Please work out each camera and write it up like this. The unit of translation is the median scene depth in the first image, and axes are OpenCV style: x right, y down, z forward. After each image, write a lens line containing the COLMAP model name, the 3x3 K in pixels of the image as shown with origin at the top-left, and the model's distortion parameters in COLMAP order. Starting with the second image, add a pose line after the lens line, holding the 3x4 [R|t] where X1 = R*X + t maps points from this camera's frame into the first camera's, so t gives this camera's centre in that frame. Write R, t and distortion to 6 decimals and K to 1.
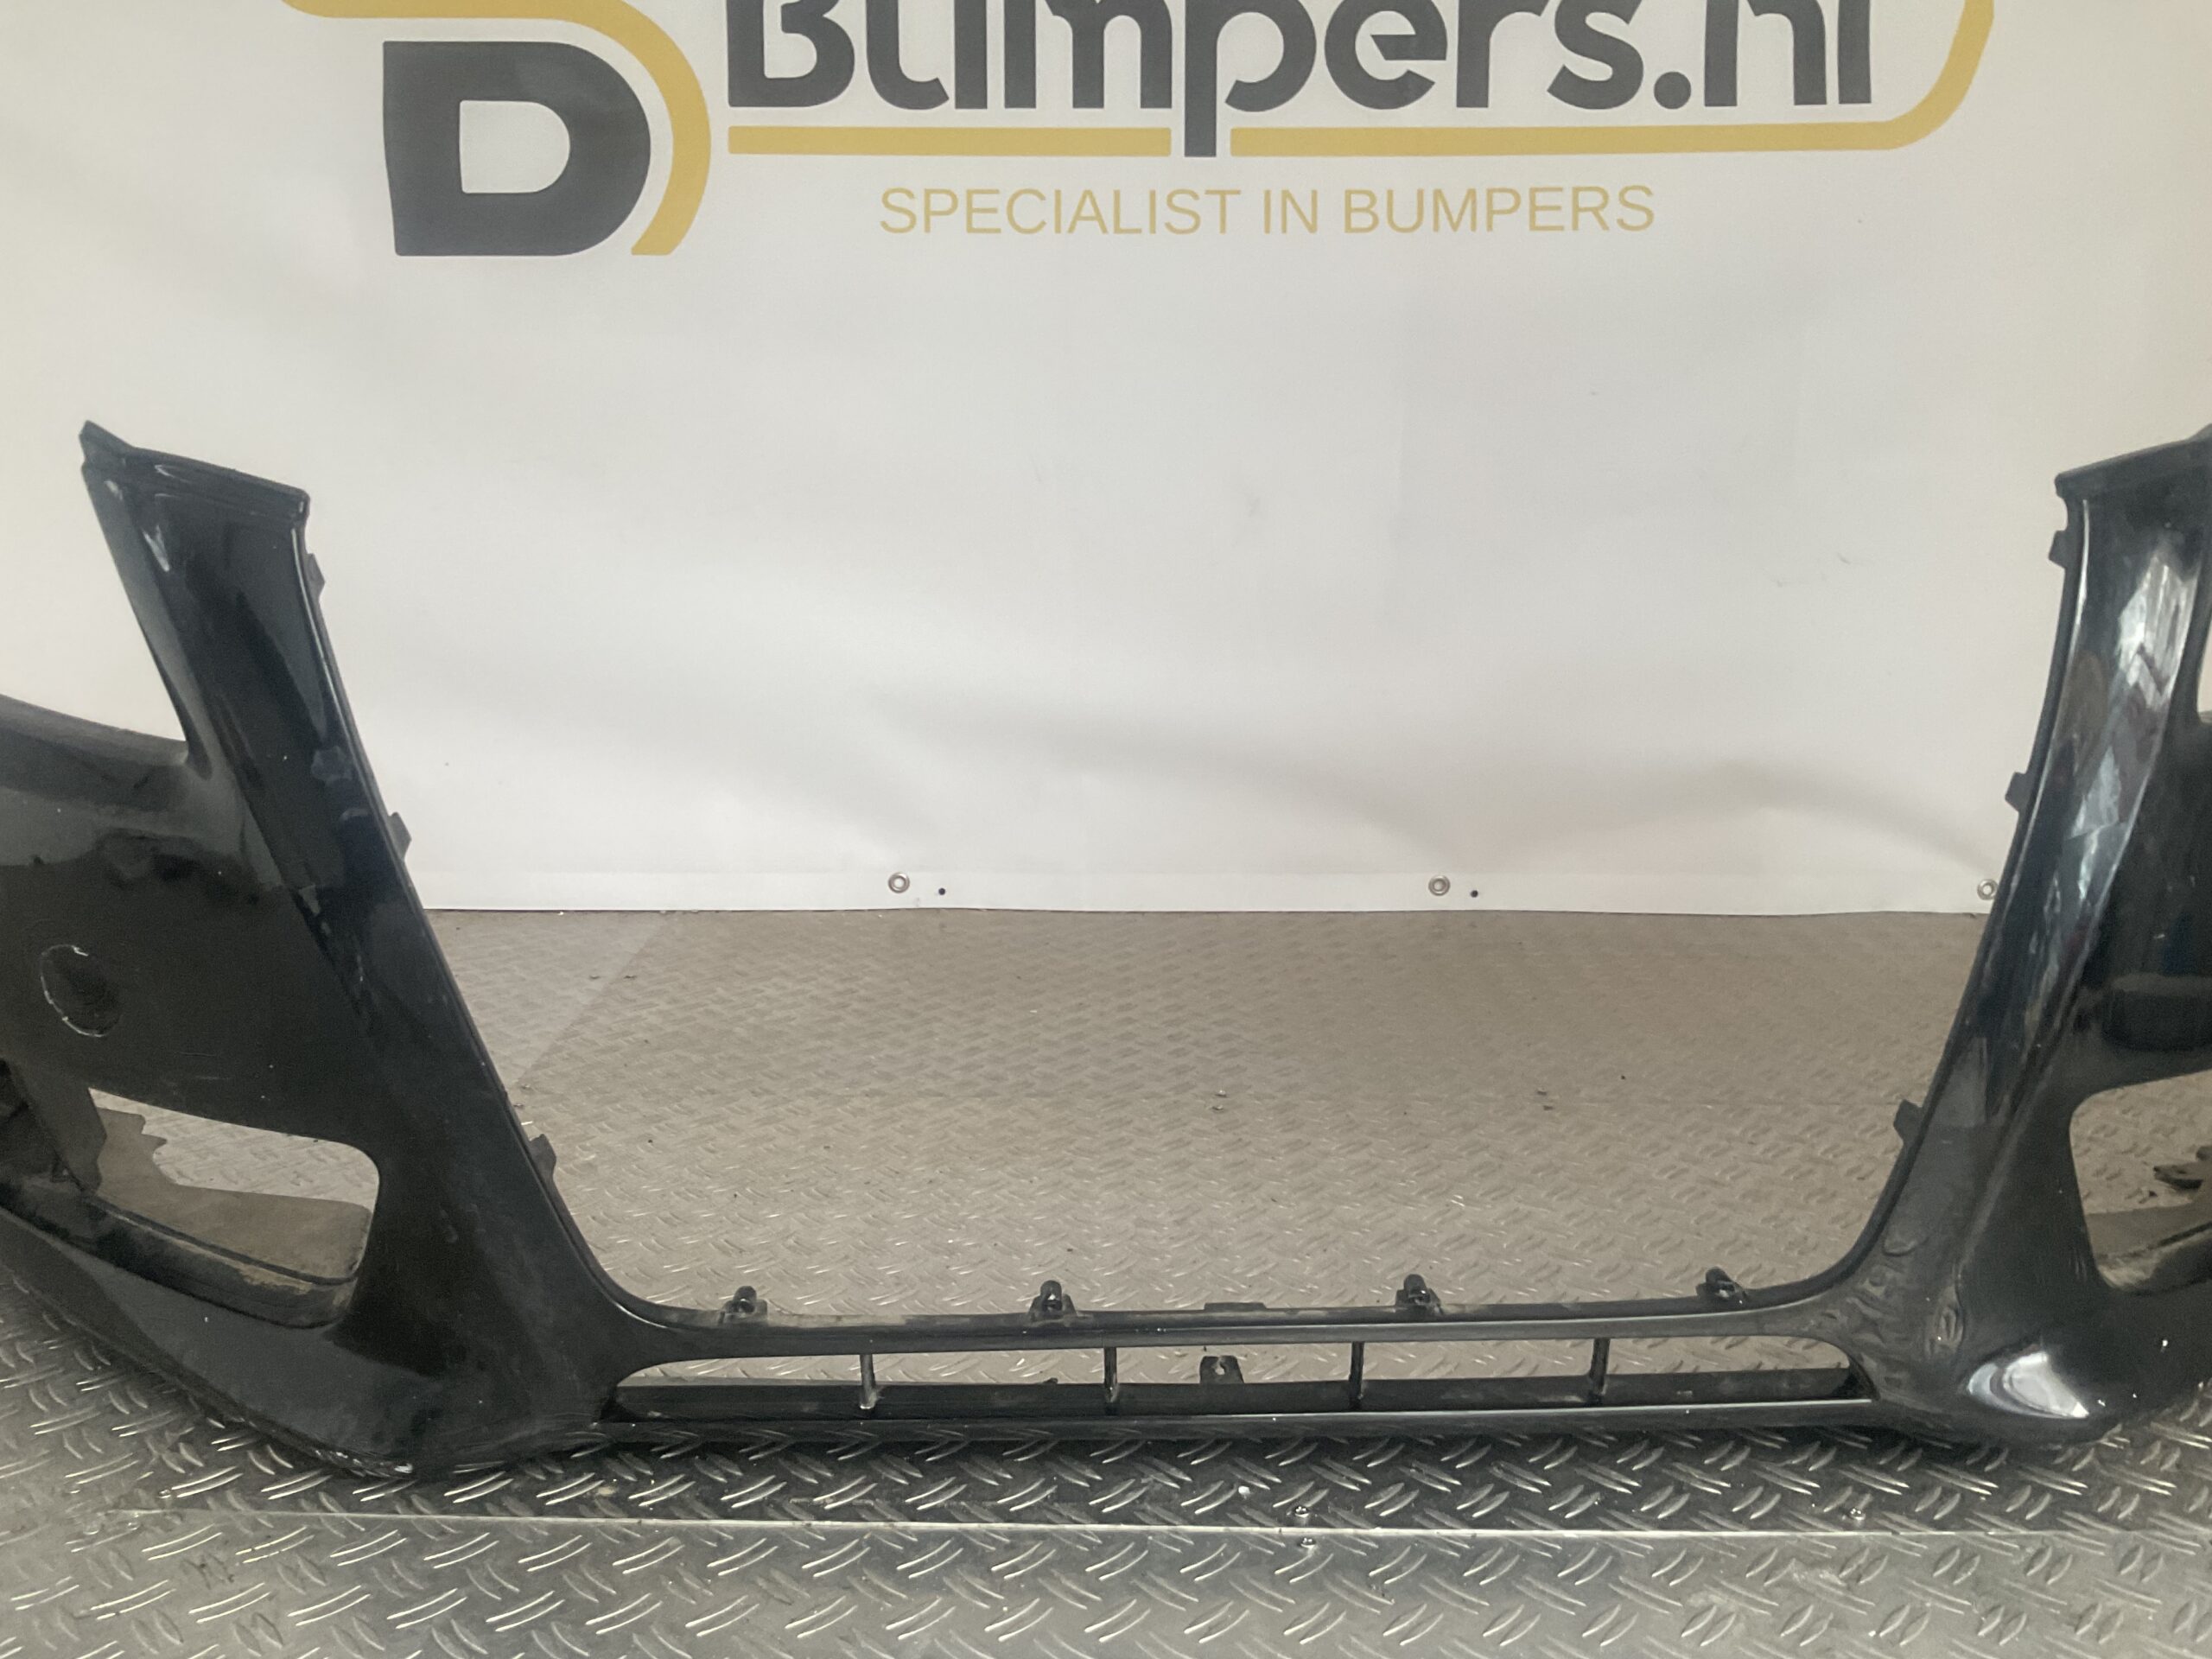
lens RADIAL K [[1828.1, 0, 1120.0], [0, 1828.1, 828.4], [0, 0, 1]] dist [0.099330, -0.190977]
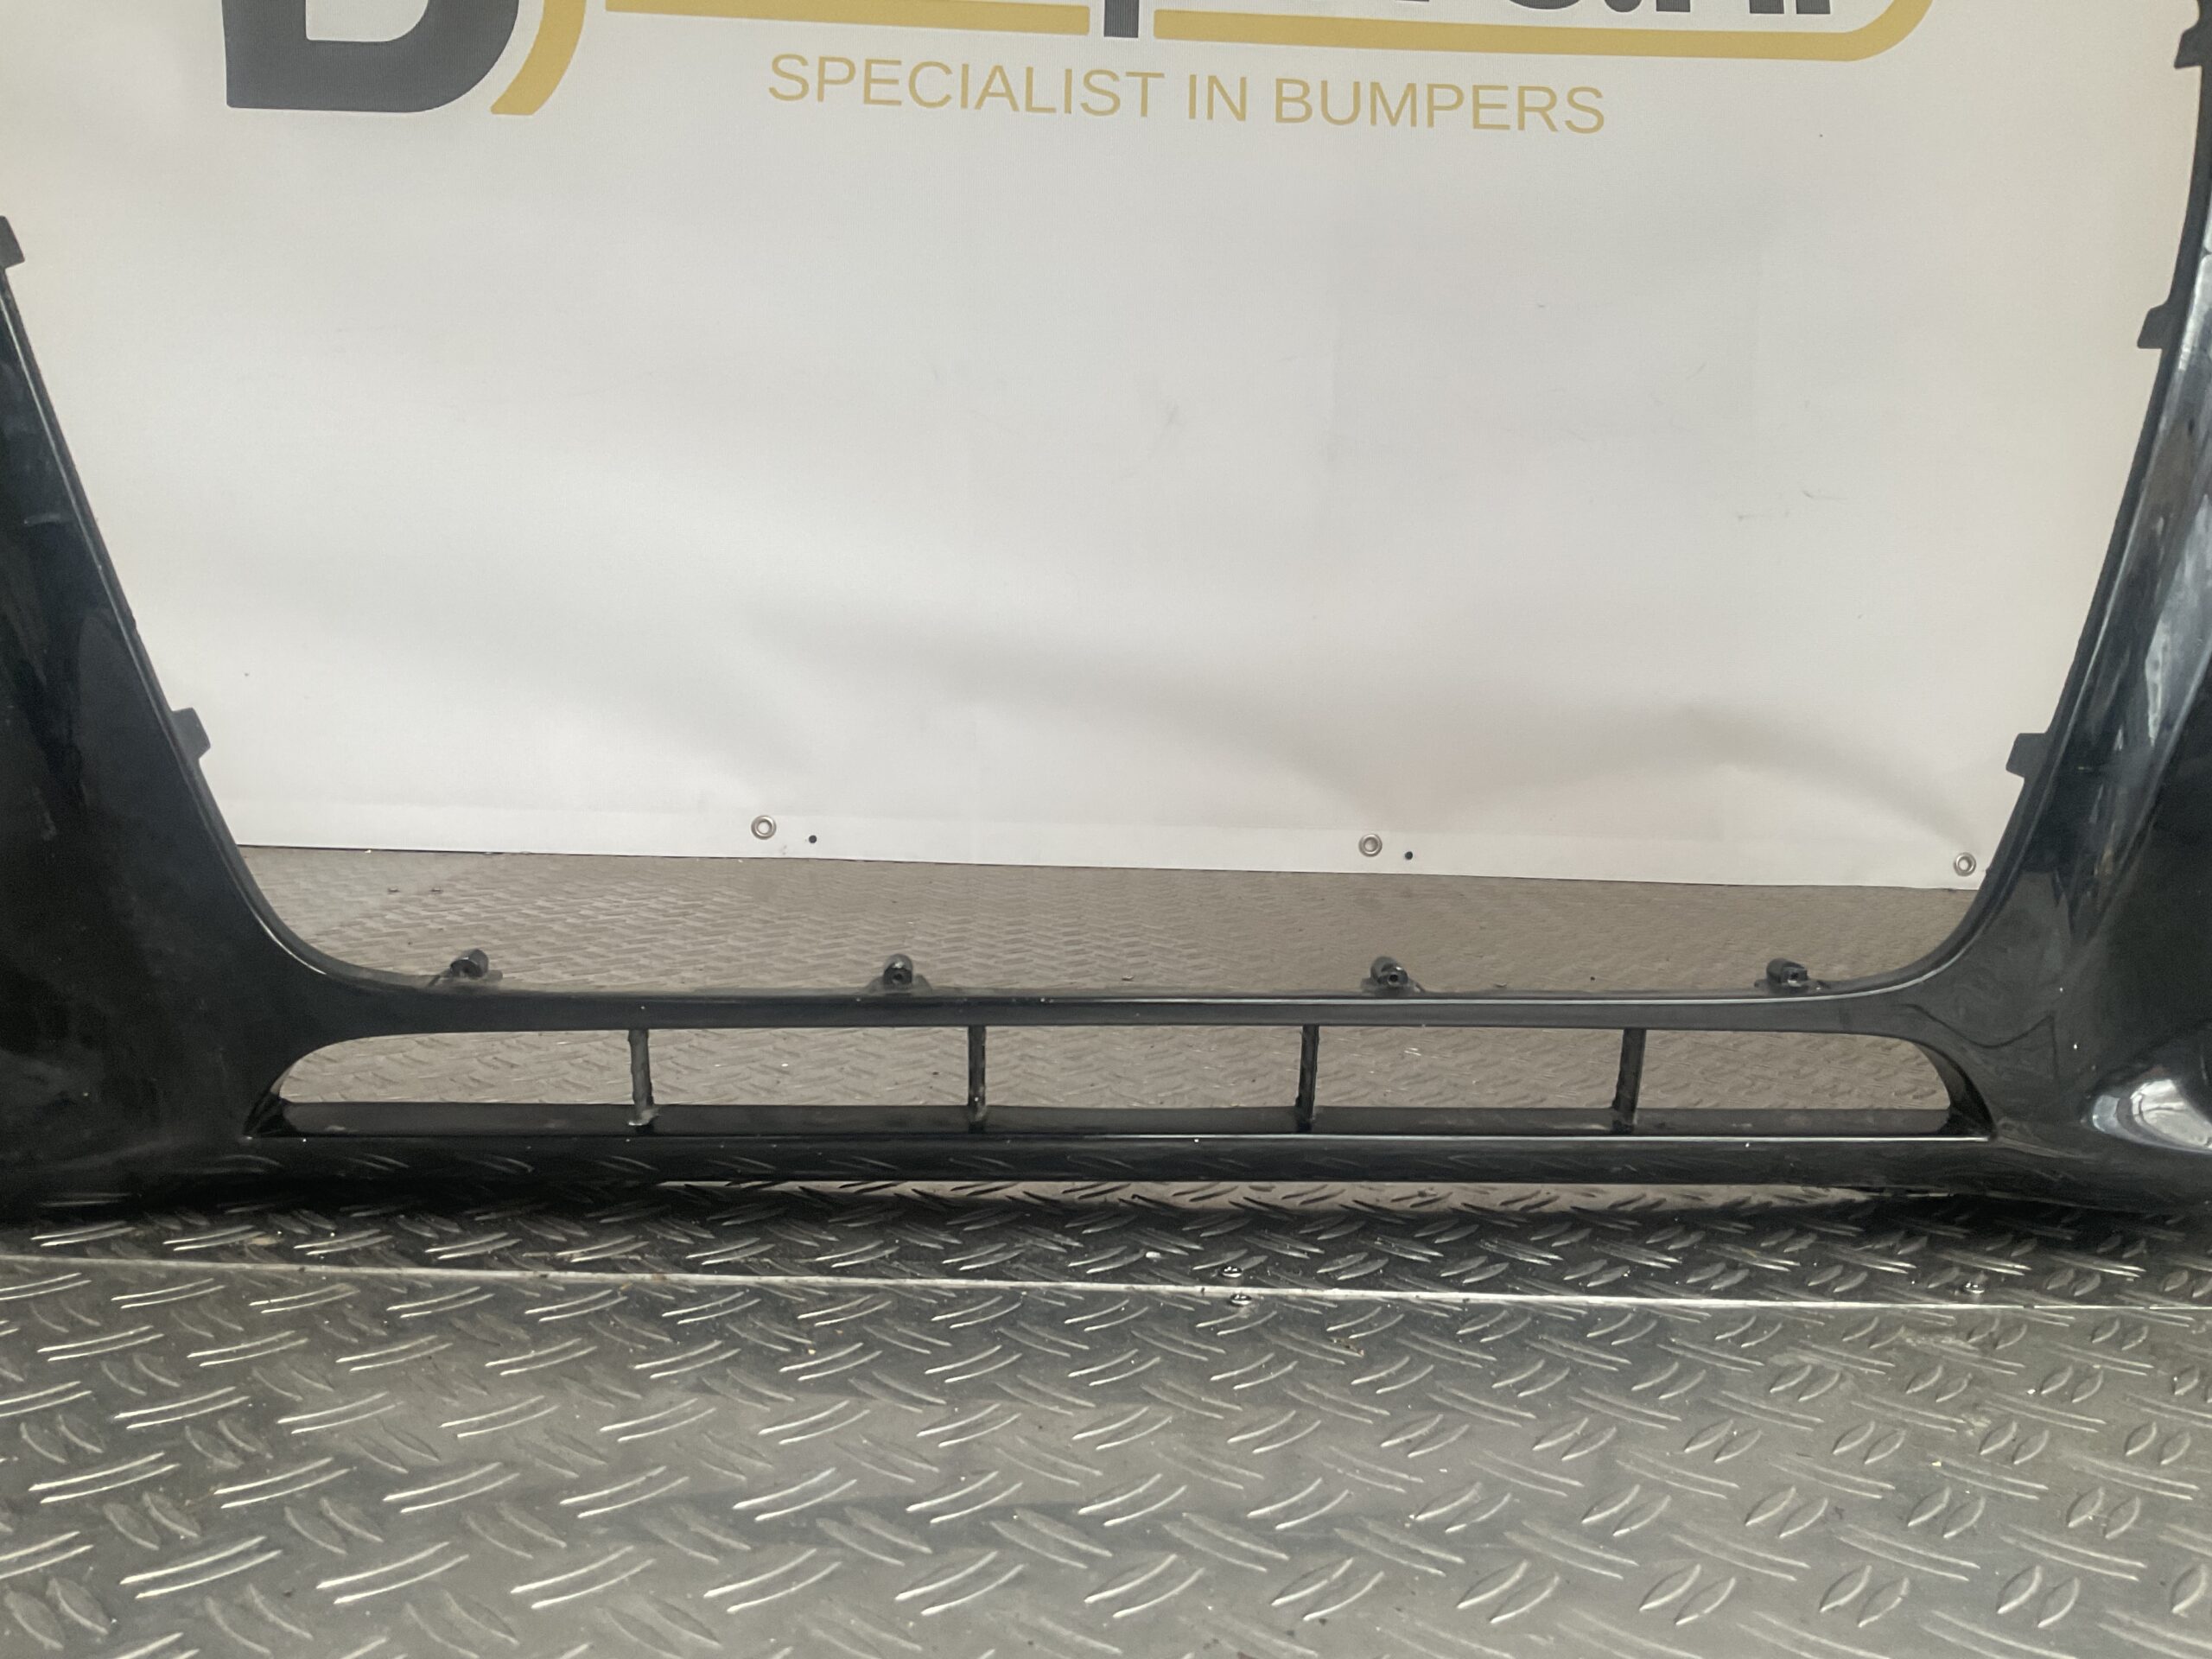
lens RADIAL K [[1828.1, 0, 1120.0], [0, 1828.1, 828.4], [0, 0, 1]] dist [0.099330, -0.190977]
pose [[0.998361, 0.025451, 0.051254, 0.011849], [-0.020026, 0.994406, -0.103714, 0.264485], [-0.053606, 0.102518, 0.993286, 0.253111]]
